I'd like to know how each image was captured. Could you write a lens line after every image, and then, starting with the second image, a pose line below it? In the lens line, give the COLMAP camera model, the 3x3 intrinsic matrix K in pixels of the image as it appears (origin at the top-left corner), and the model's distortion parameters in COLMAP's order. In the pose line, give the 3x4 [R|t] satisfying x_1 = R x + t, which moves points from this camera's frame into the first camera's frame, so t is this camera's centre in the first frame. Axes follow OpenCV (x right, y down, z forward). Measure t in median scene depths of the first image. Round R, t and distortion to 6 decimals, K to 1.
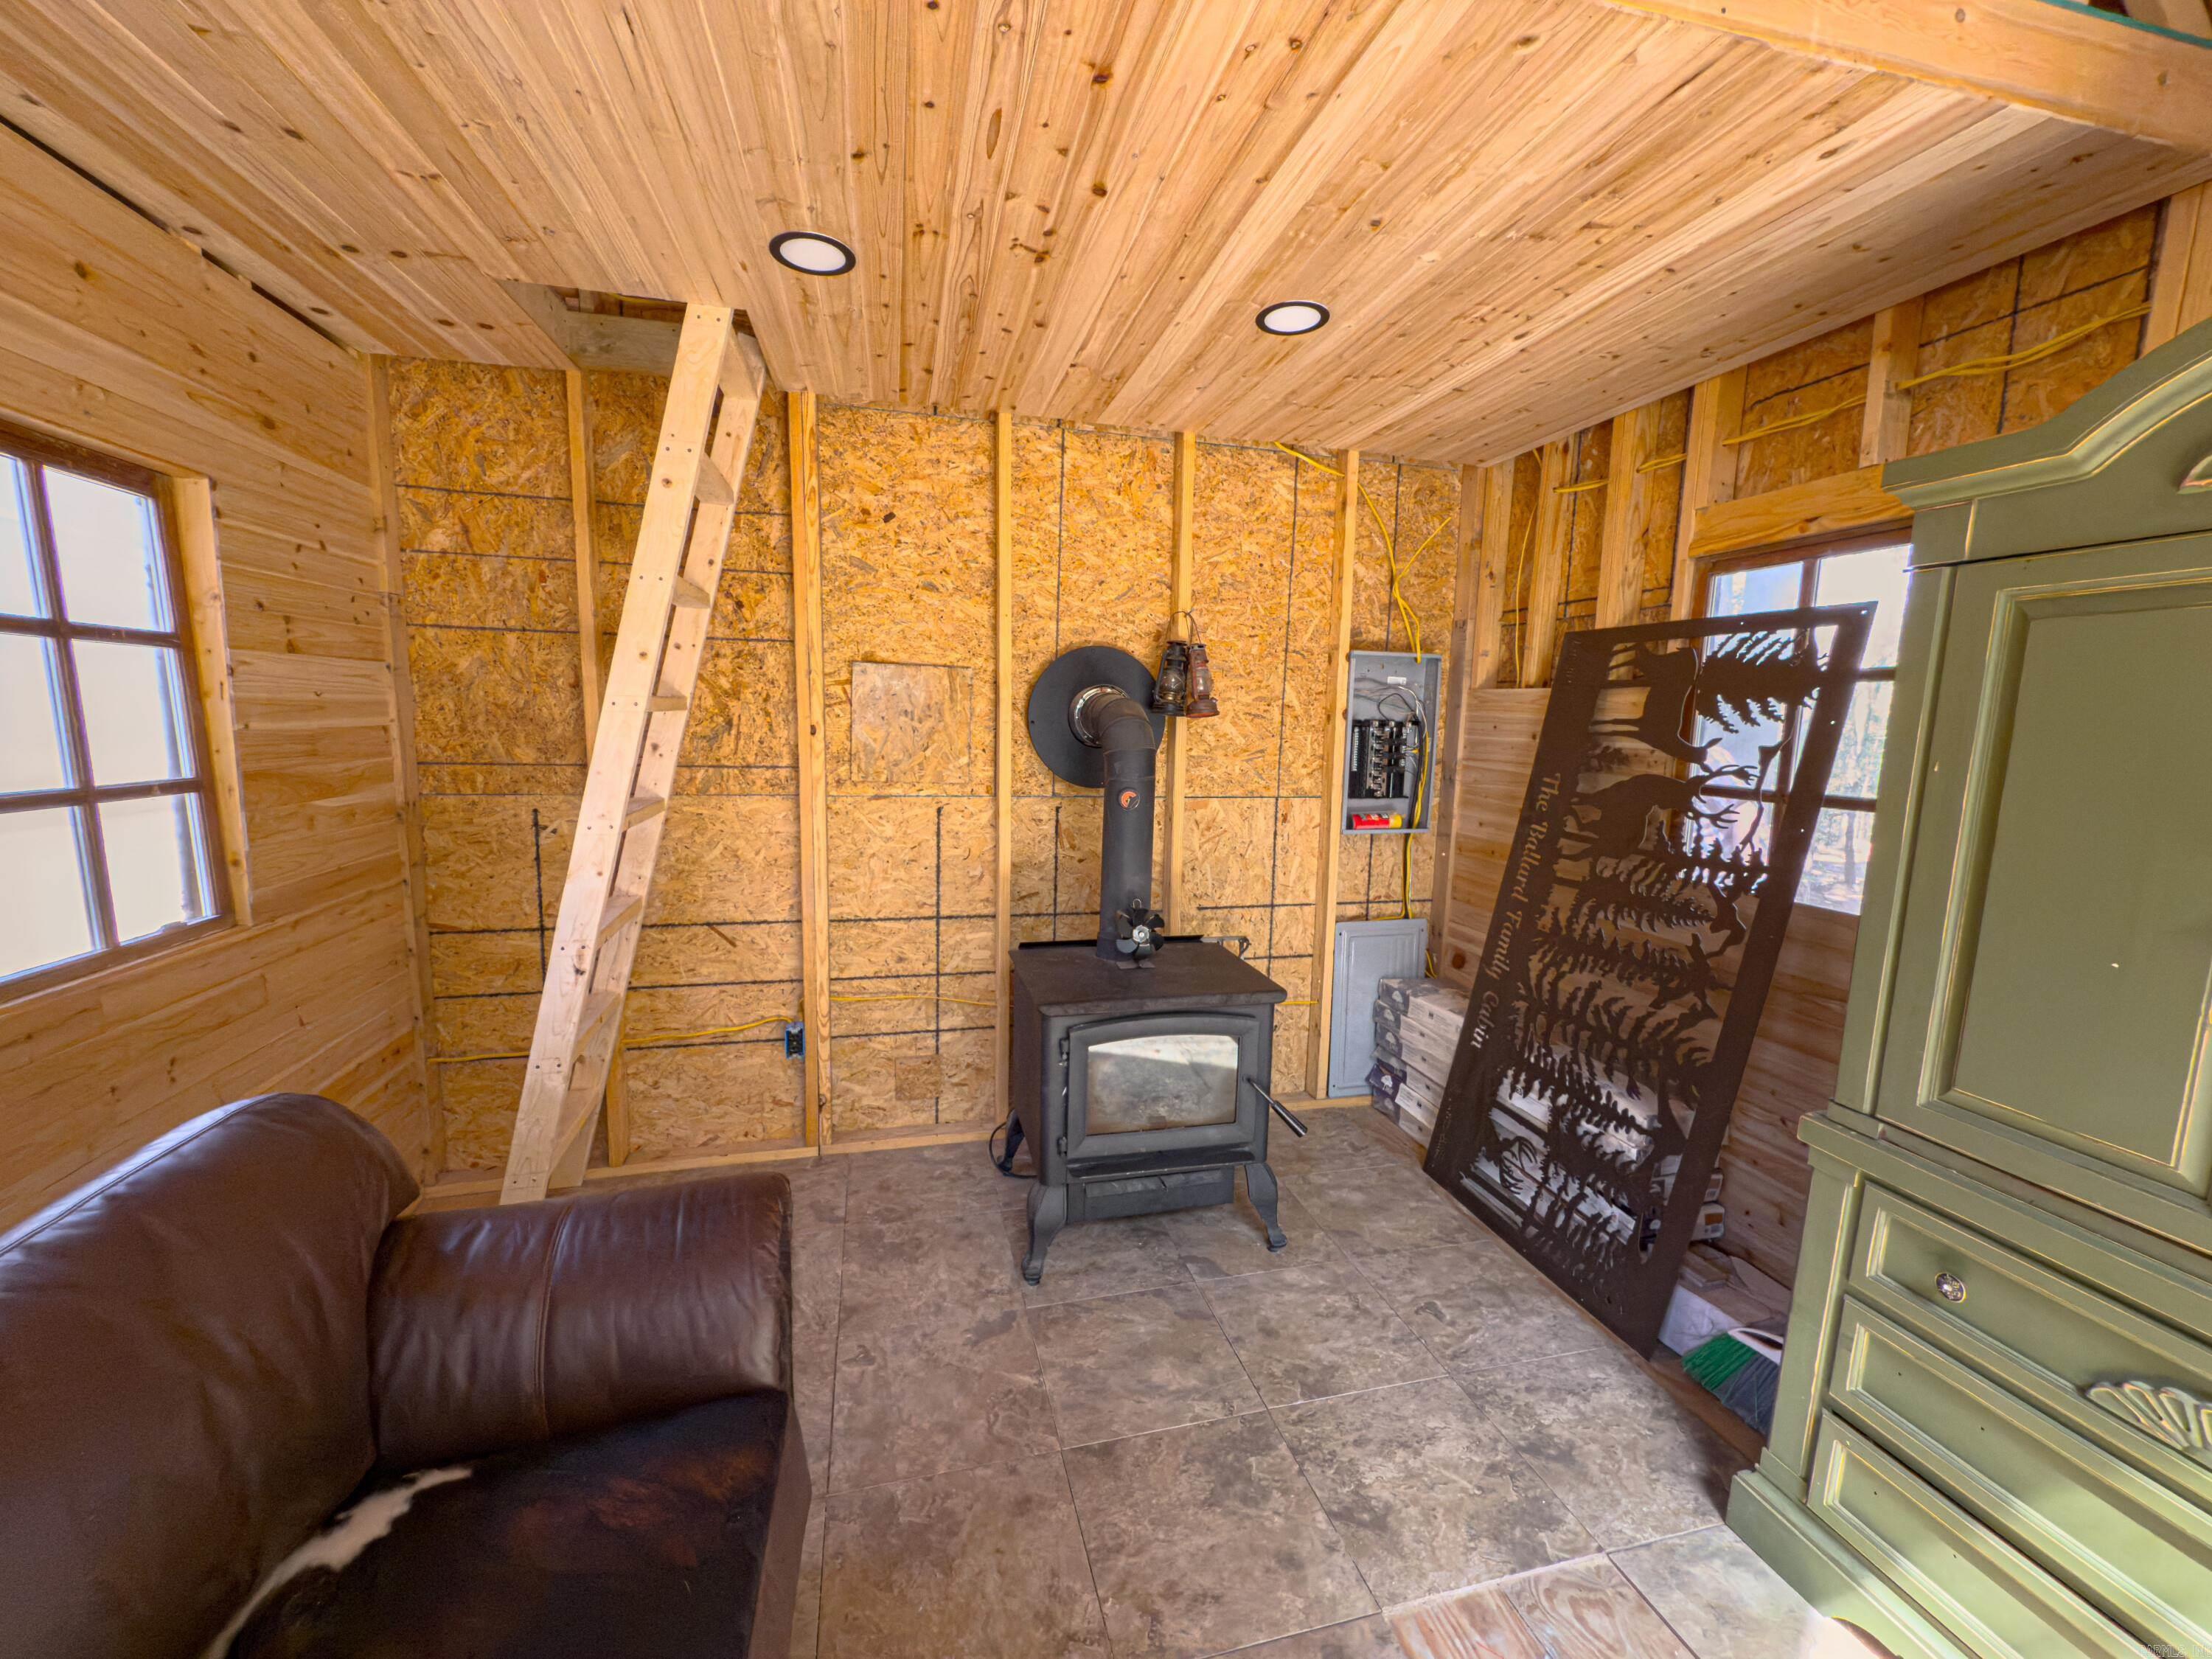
lens RADIAL K [[892.9, 0, 1105.7], [0, 892.9, 827.1], [0, 0, 1]] dist [0.001790, -0.000157]
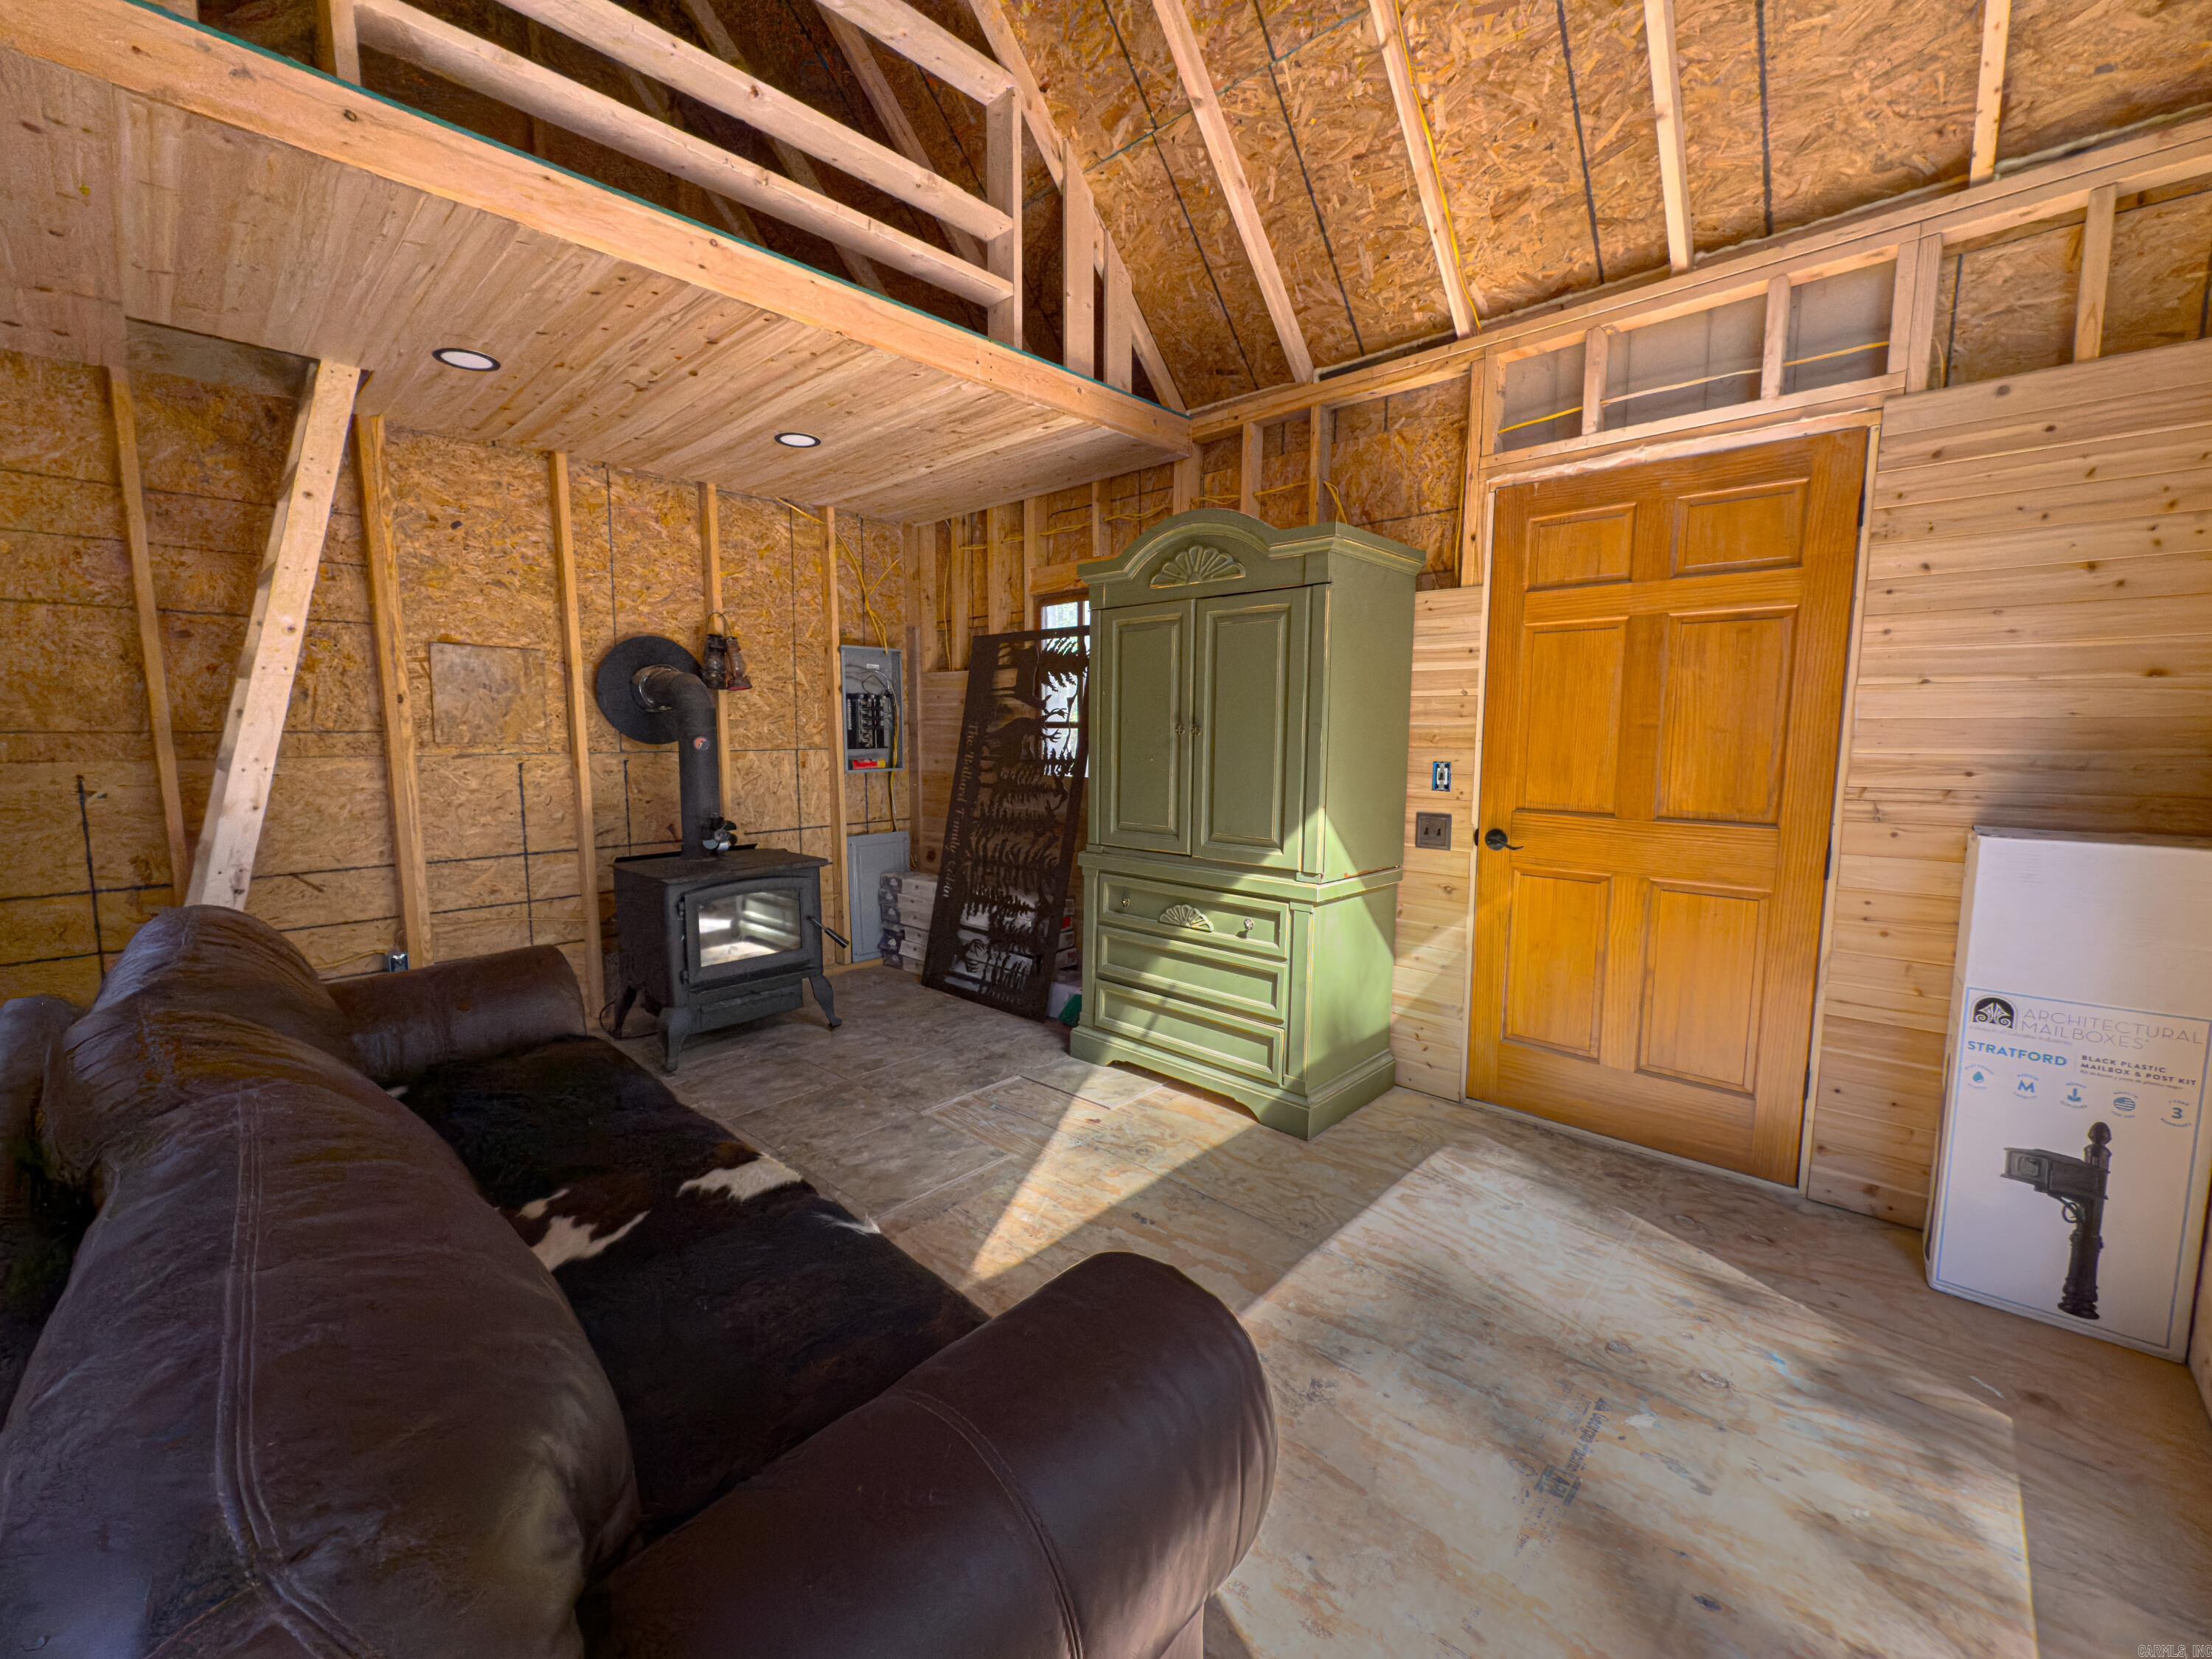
lens RADIAL K [[892.9, 0, 1102.7], [0, 892.9, 824.3], [0, 0, 1]] dist [0.001790, -0.000157]
pose [[0.837704, -0.083662, 0.539679, -0.198948], [0.088843, 0.995909, 0.016483, 0.120190], [-0.538850, 0.034139, 0.841710, -0.495654]]
